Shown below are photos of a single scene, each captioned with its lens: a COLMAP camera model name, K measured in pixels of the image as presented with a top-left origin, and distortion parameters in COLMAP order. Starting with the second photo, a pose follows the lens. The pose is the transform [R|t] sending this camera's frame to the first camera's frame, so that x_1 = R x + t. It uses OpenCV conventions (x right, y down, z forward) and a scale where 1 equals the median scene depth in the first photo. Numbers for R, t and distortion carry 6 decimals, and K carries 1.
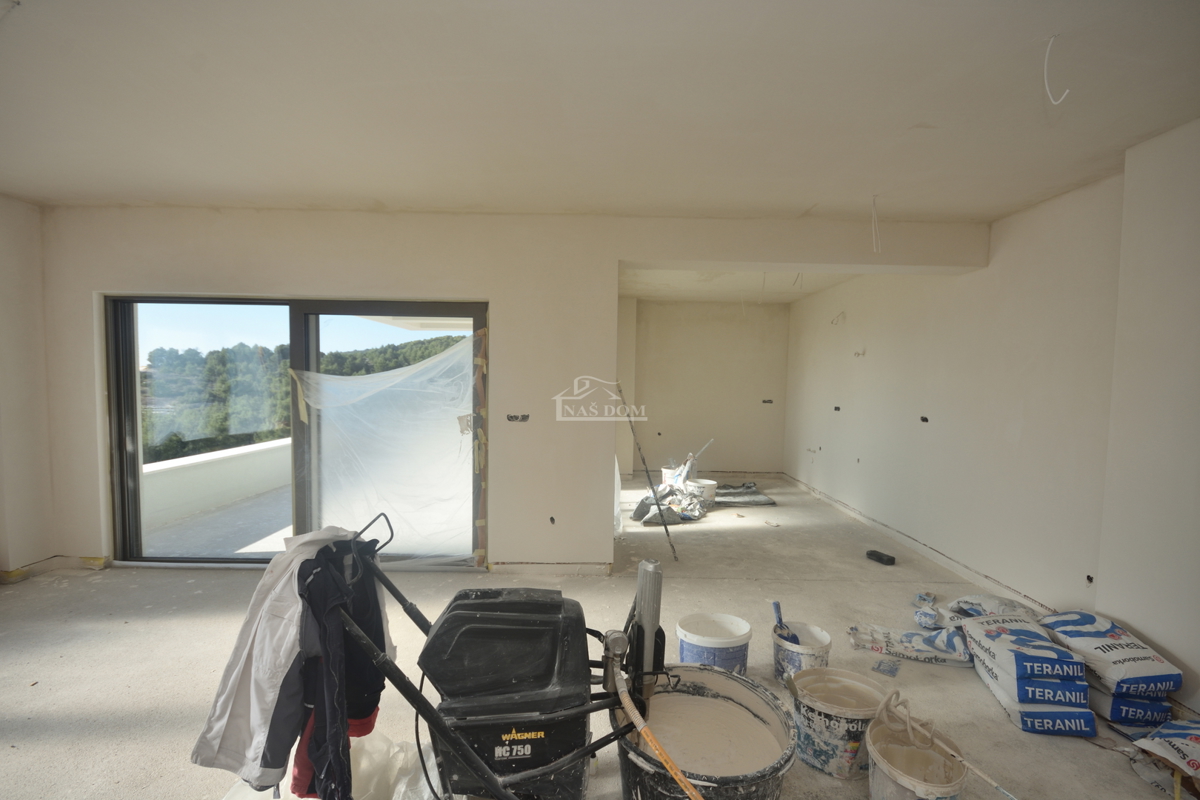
lens RADIAL K [[525.0, 0, 602.8], [0, 525.0, 408.1], [0, 0, 1]] dist [-0.008422, -0.001430]
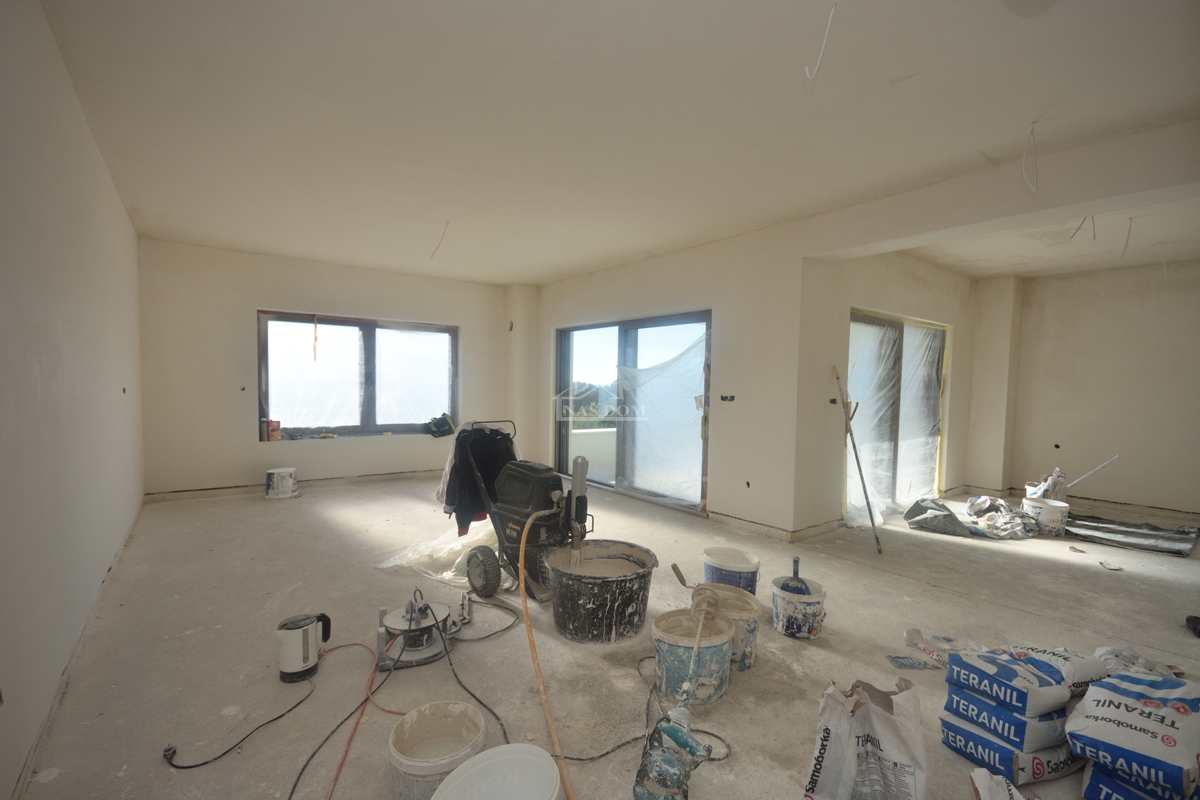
lens RADIAL K [[525.0, 0, 606.9], [0, 525.0, 398.1], [0, 0, 1]] dist [-0.008422, -0.001430]
pose [[0.609573, 0.017824, -0.792529, 0.659697], [-0.053037, 0.998424, -0.018339, 0.056719], [0.790954, 0.053213, 0.609558, 0.004408]]
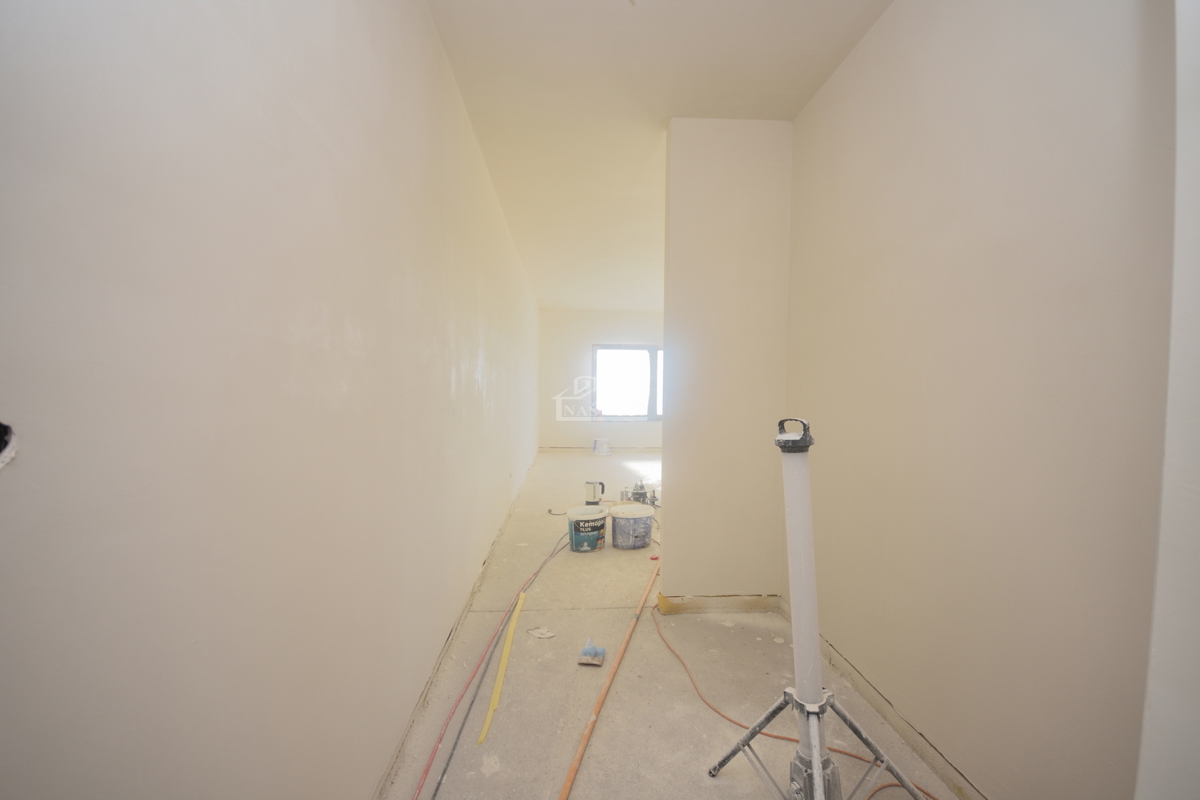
lens RADIAL K [[525.0, 0, 597.6], [0, 525.0, 397.8], [0, 0, 1]] dist [-0.008422, -0.001430]
pose [[0.052707, 0.005348, -0.998596, 0.988643], [-0.063508, 0.997979, 0.001992, 0.067817], [0.996589, 0.063313, 0.052941, 0.014119]]
